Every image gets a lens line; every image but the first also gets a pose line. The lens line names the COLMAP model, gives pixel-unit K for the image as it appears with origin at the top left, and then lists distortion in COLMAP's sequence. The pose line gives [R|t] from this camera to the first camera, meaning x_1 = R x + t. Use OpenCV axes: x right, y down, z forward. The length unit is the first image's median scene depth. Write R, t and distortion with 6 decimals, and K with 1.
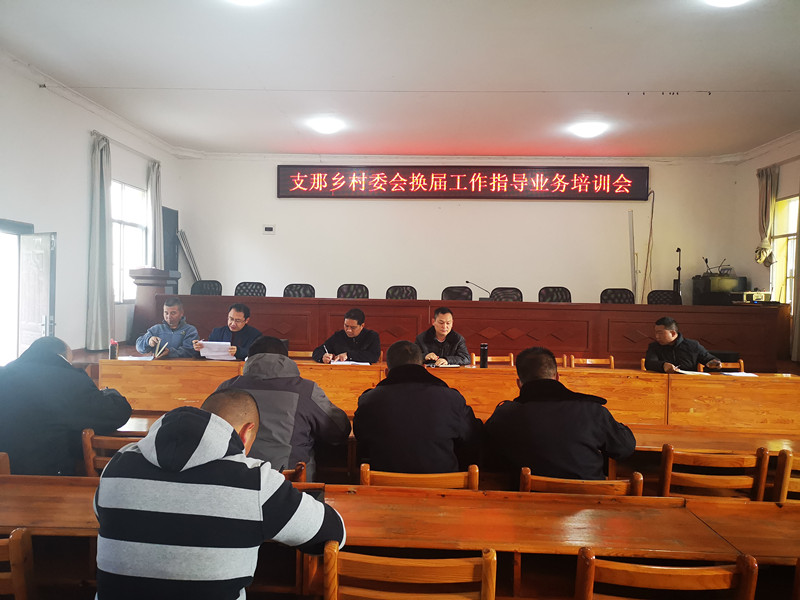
lens RADIAL K [[617.9, 0, 400.0], [0, 617.9, 300.0], [0, 0, 1]] dist [0.023164, -0.006510]
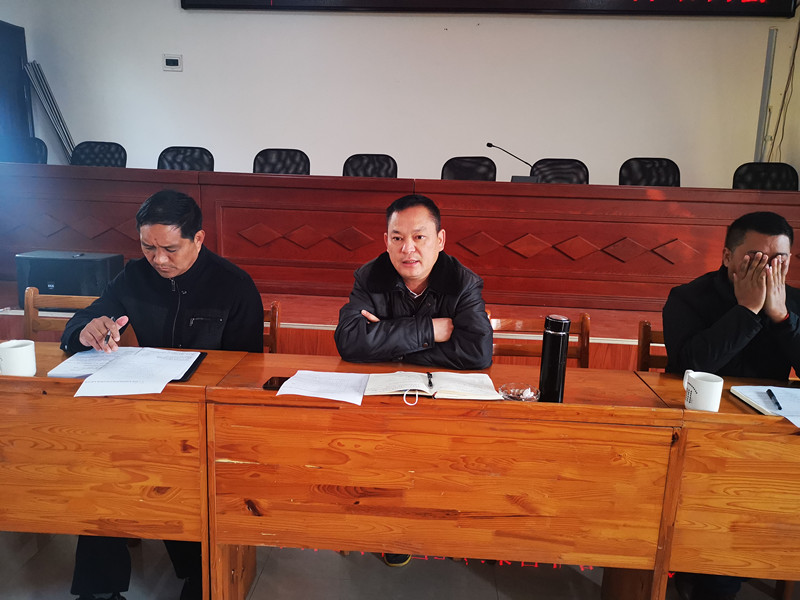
lens RADIAL K [[617.9, 0, 400.0], [0, 617.9, 300.0], [0, 0, 1]] dist [0.023164, -0.006510]
pose [[0.999743, 0.017121, -0.014844, 0.038121], [-0.014131, 0.983160, 0.182198, 0.004982], [0.017713, -0.181941, 0.983150, 0.403489]]
